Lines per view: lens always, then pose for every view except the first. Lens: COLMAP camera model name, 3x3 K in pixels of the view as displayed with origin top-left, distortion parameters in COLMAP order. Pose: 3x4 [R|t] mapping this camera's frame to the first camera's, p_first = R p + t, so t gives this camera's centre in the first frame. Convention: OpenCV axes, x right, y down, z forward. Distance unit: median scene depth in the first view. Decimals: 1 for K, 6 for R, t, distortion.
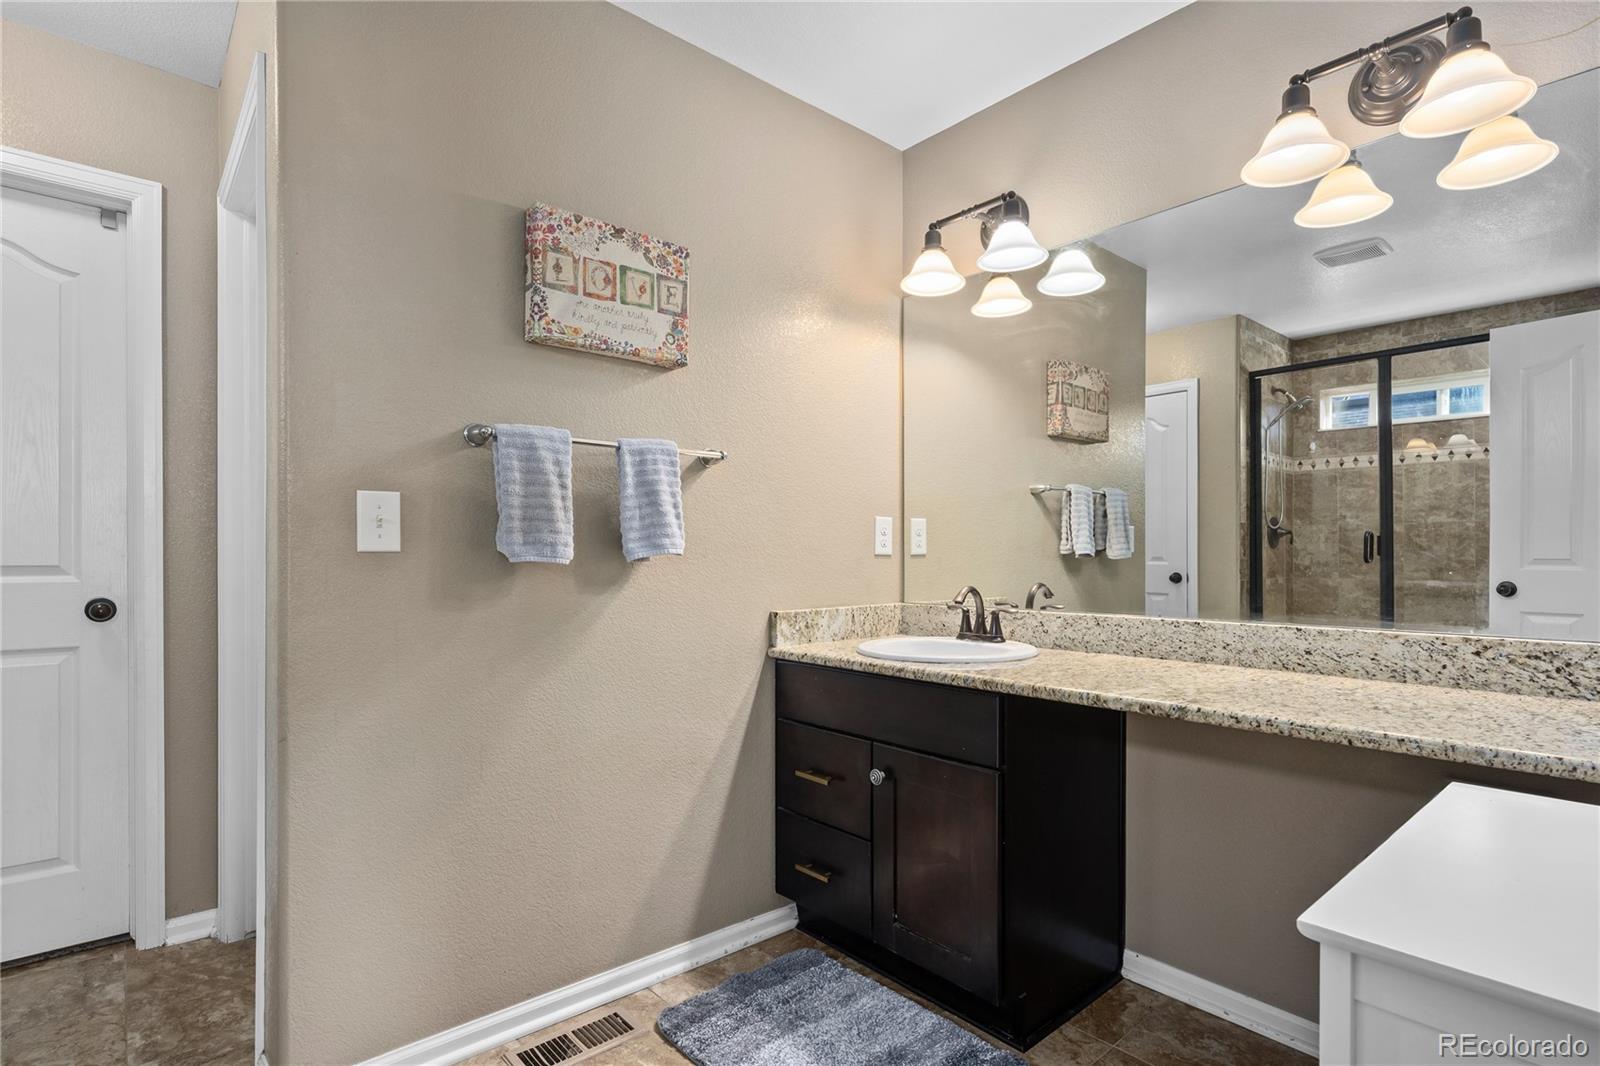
lens RADIAL K [[812.6, 0, 809.9], [0, 812.6, 537.1], [0, 0, 1]] dist [-0.012196, 0.001904]
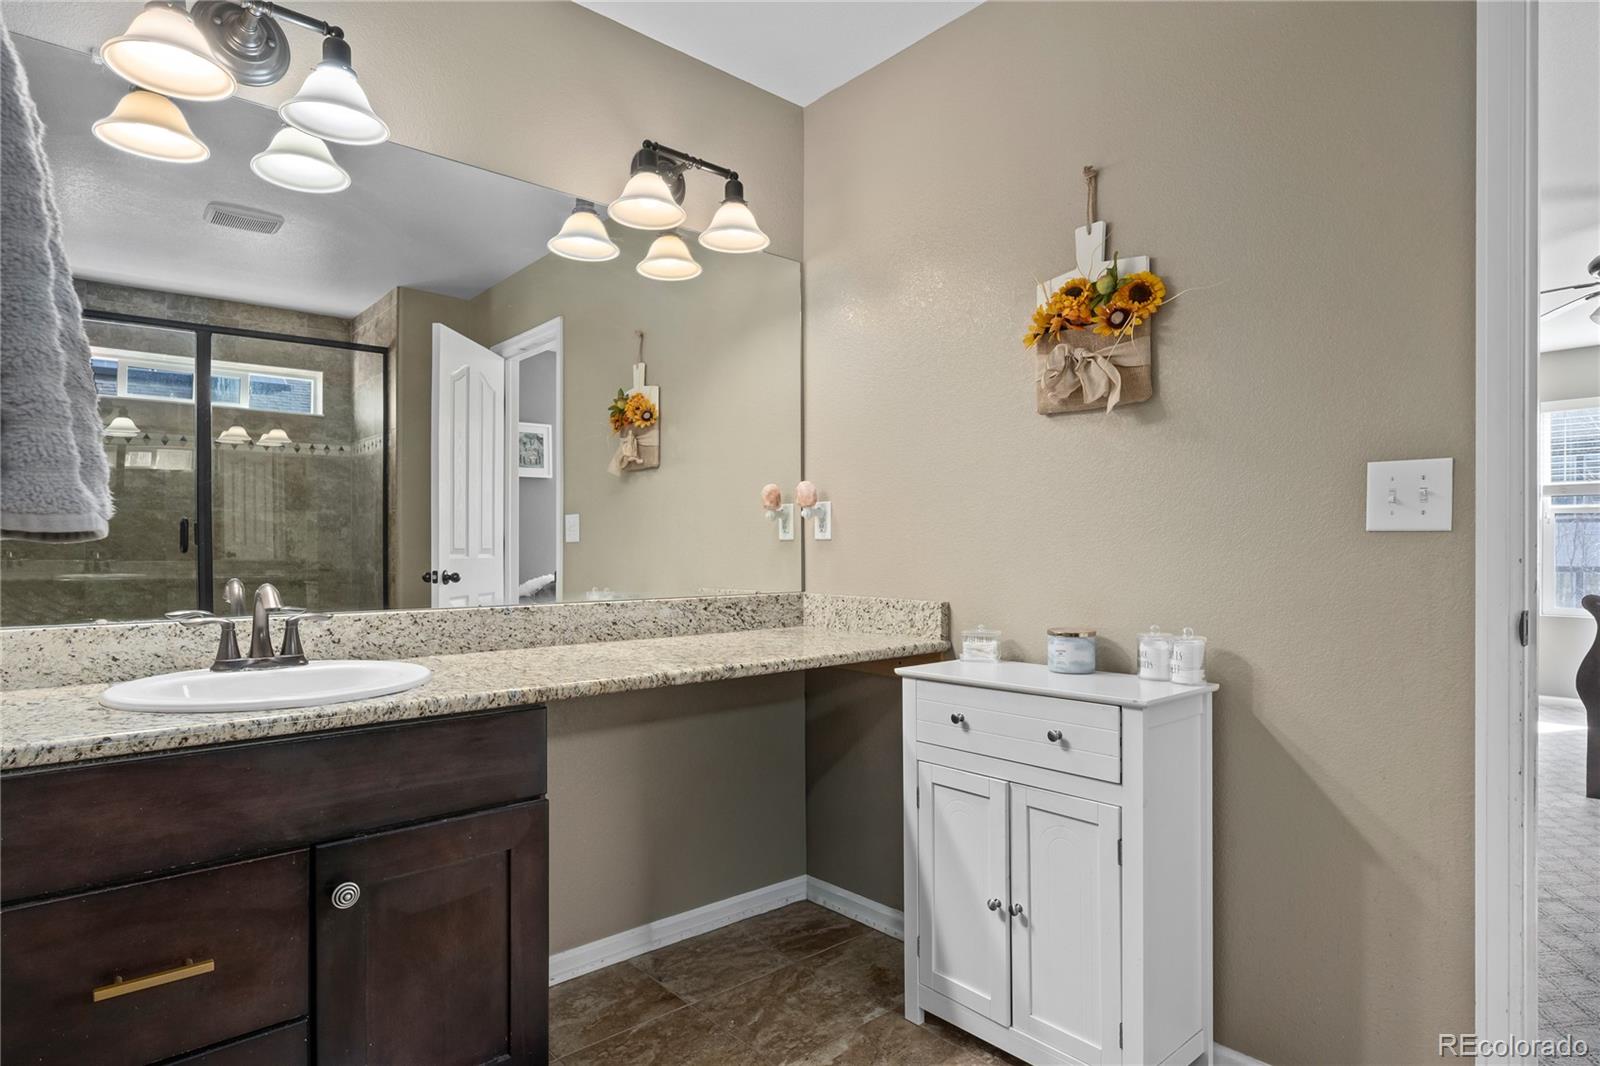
lens RADIAL K [[850.0, 0, 807.8], [0, 850.0, 546.6], [0, 0, 1]] dist [0.001495, -0.002711]
pose [[-0.002221, 0.002996, 0.999993, -0.570190], [-0.019393, 0.999807, -0.003038, 0.027050], [-0.999809, -0.019399, -0.002162, 0.664079]]
